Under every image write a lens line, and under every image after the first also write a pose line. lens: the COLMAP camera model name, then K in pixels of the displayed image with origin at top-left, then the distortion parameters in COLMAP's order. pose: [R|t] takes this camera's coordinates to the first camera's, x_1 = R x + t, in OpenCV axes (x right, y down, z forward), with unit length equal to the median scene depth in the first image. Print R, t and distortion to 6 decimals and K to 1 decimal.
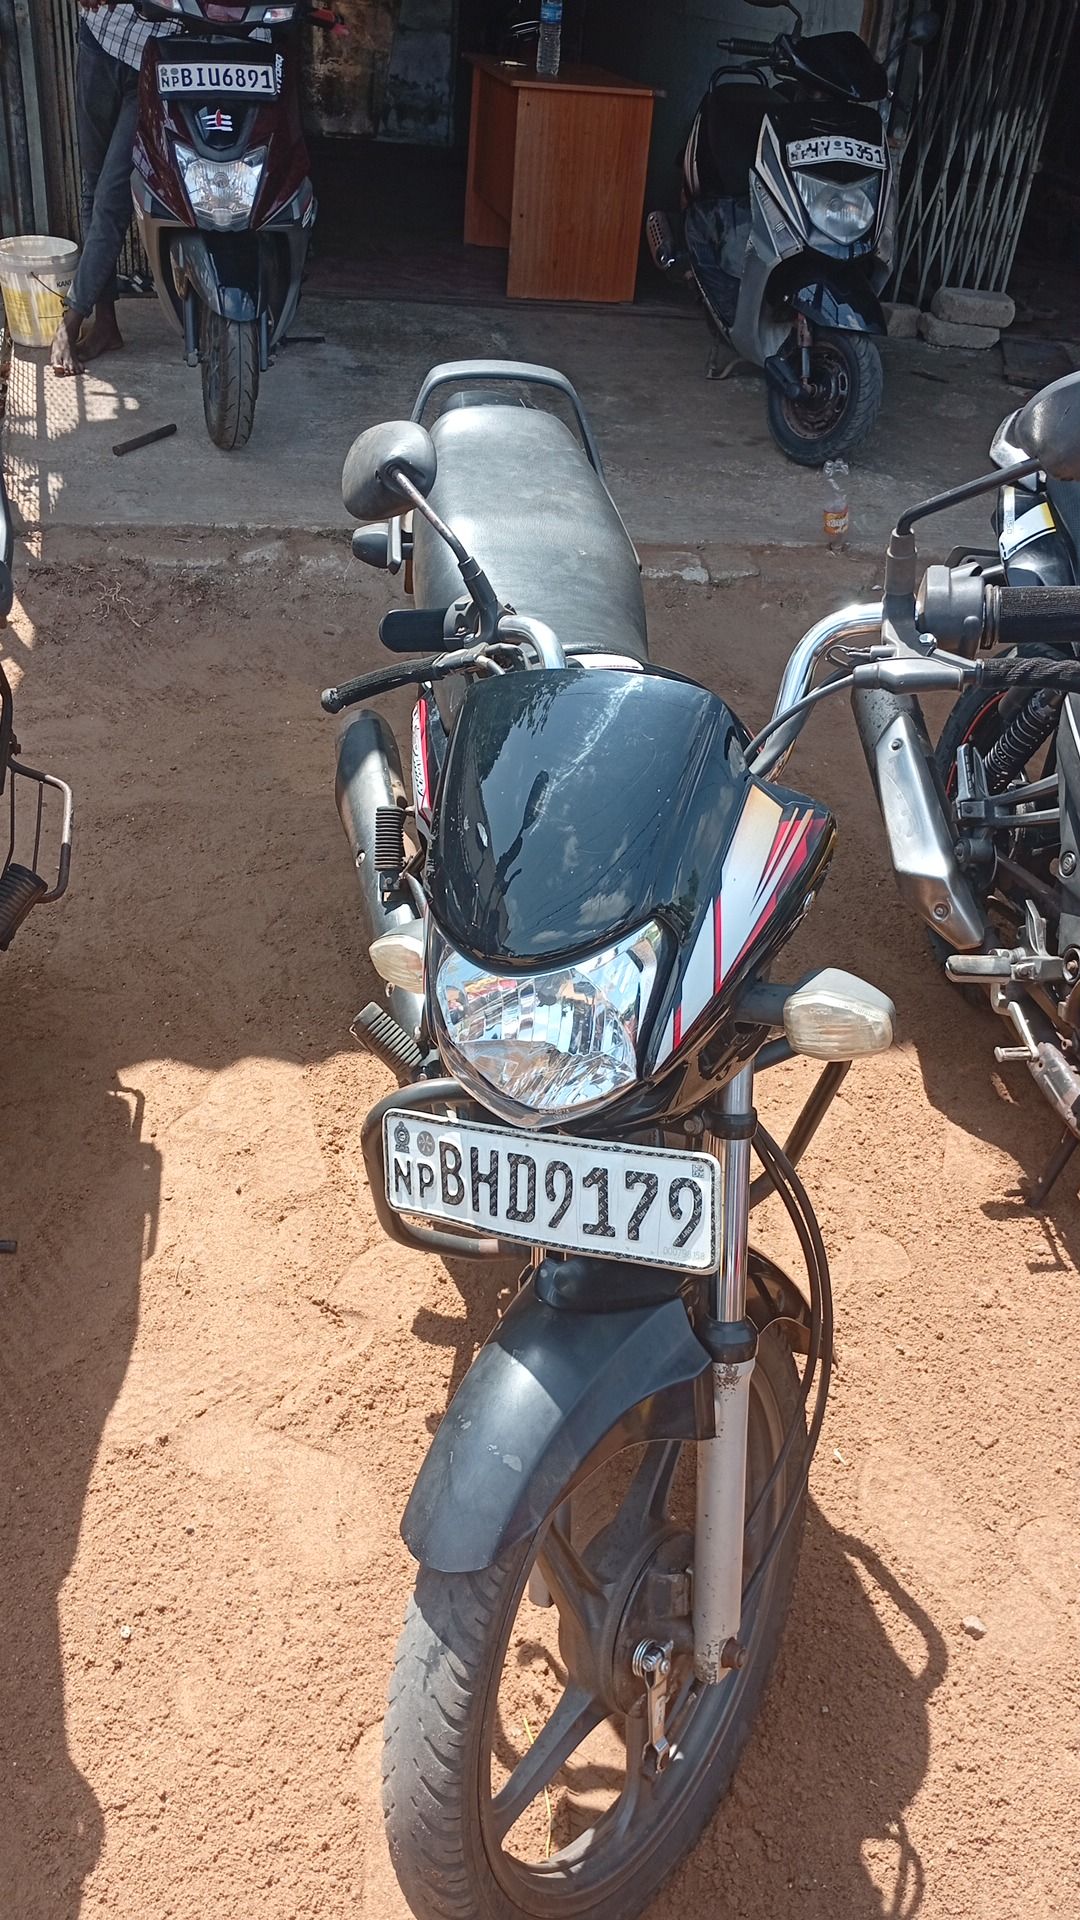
lens RADIAL K [[1562.2, 0, 540.0], [0, 1562.2, 960.0], [0, 0, 1]] dist [0.085158, -0.142883]
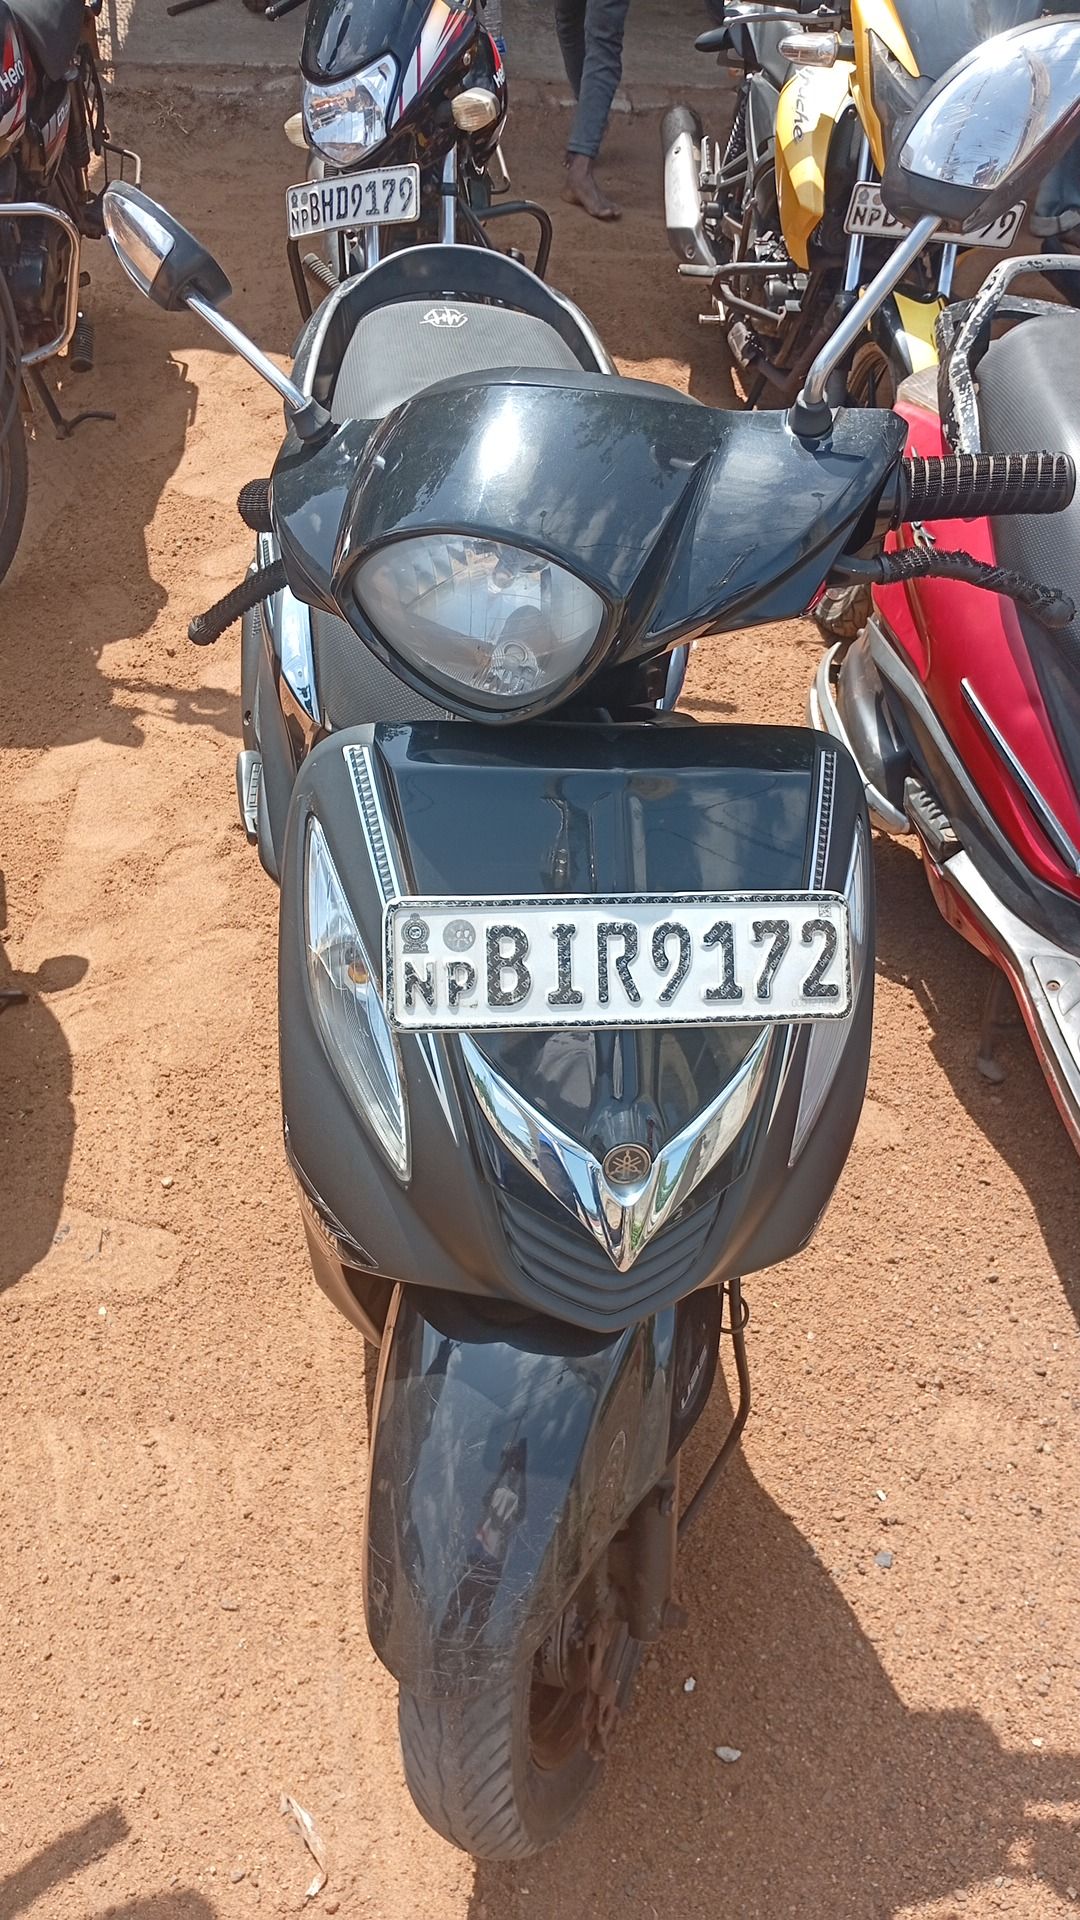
lens RADIAL K [[1606.9, 0, 540.0], [0, 1606.9, 960.0], [0, 0, 1]] dist [-0.004425, 0.002219]
pose [[0.998602, 0.022825, -0.047675, 0.154689], [-0.015170, 0.987772, 0.155167, 0.326907], [0.050634, -0.154227, 0.986737, -0.540001]]
